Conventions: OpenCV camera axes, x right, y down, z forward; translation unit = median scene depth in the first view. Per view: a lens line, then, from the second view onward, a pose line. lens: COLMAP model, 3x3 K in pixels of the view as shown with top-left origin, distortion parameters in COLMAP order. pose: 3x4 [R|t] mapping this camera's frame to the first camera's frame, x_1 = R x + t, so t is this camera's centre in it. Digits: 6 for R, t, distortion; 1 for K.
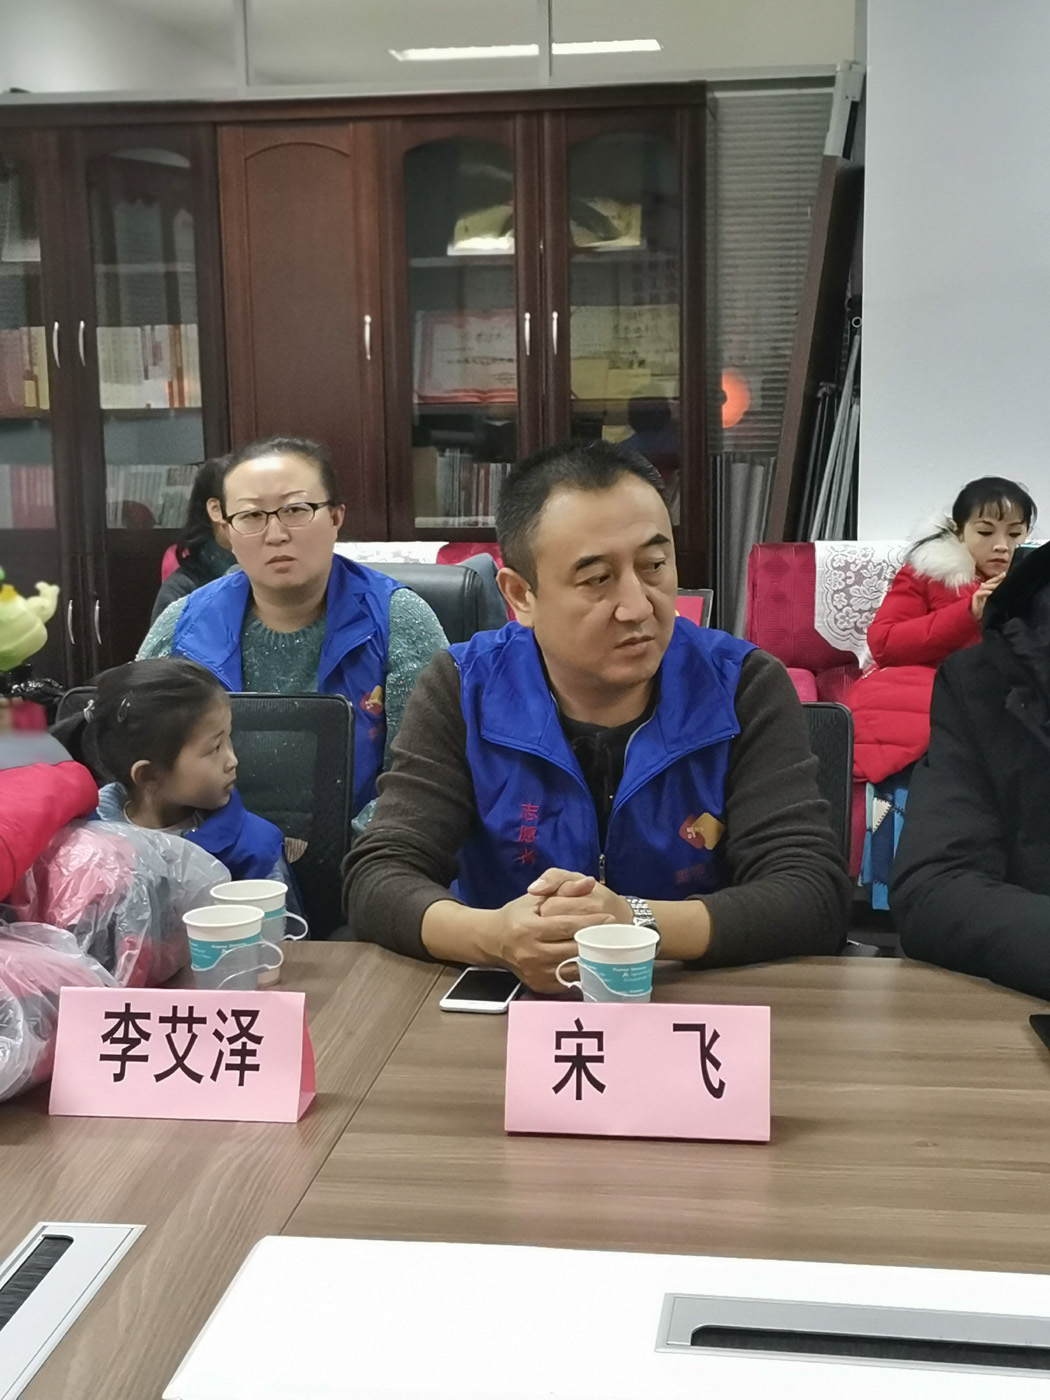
lens RADIAL K [[2153.6, 0, 446.4], [0, 2153.6, 721.3], [0, 0, 1]] dist [0.099568, 0.000000]
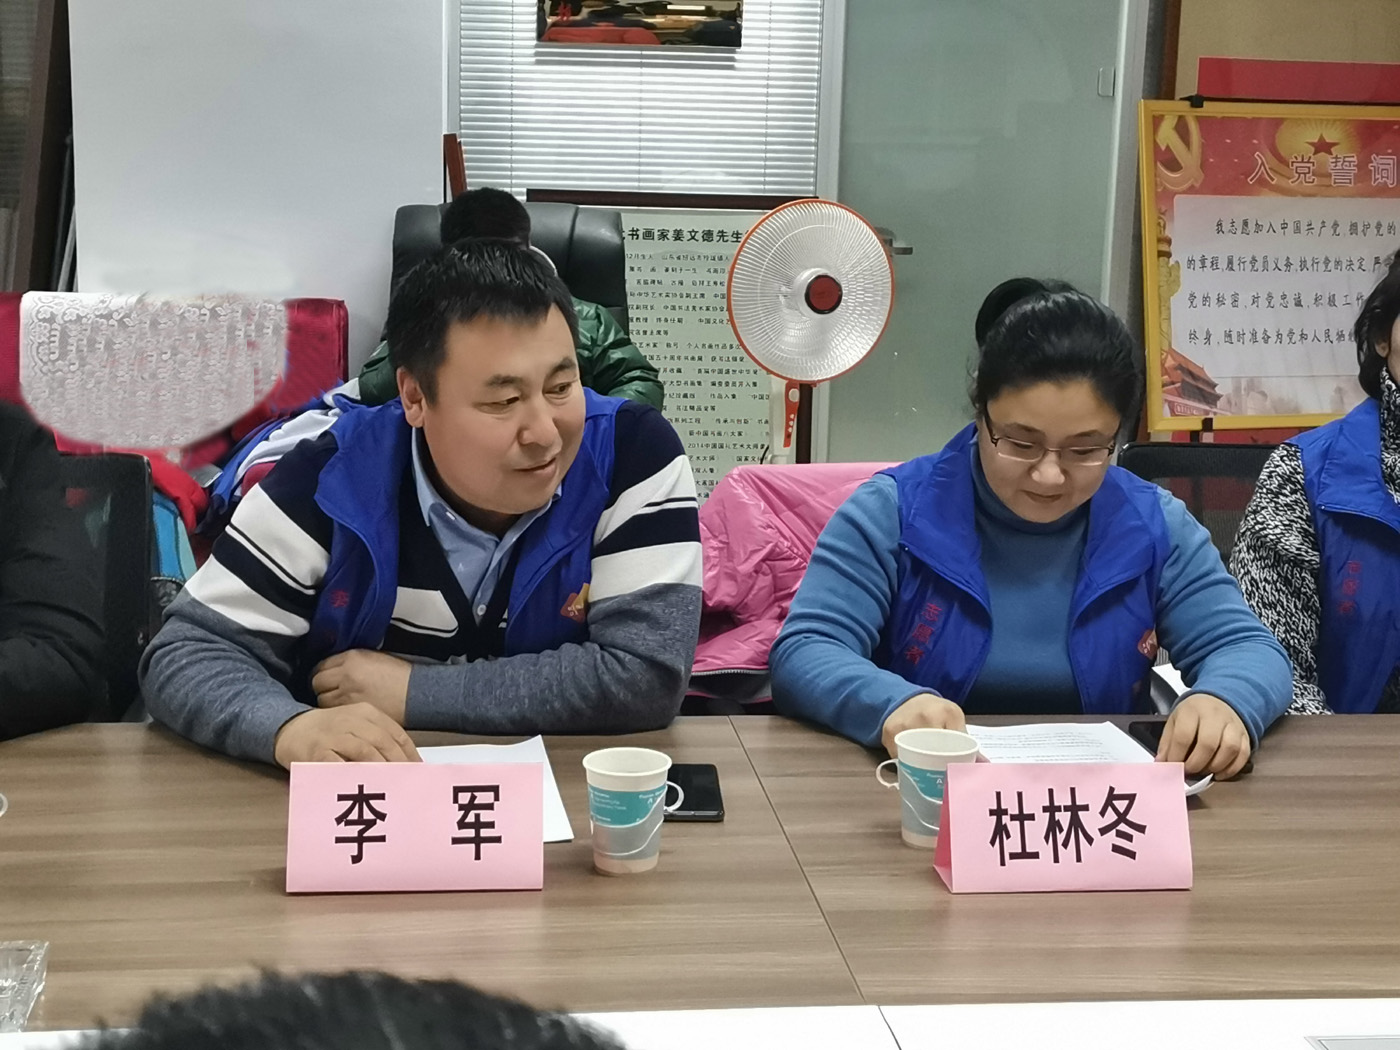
lens RADIAL K [[2153.6, 0, 705.2], [0, 2153.6, 522.1], [0, 0, 1]] dist [0.099568, 0.000000]
pose [[0.967796, -0.011120, 0.251491, 0.222627], [0.005163, 0.999690, 0.024337, -0.001314], [-0.251684, -0.022255, 0.967554, -0.032738]]
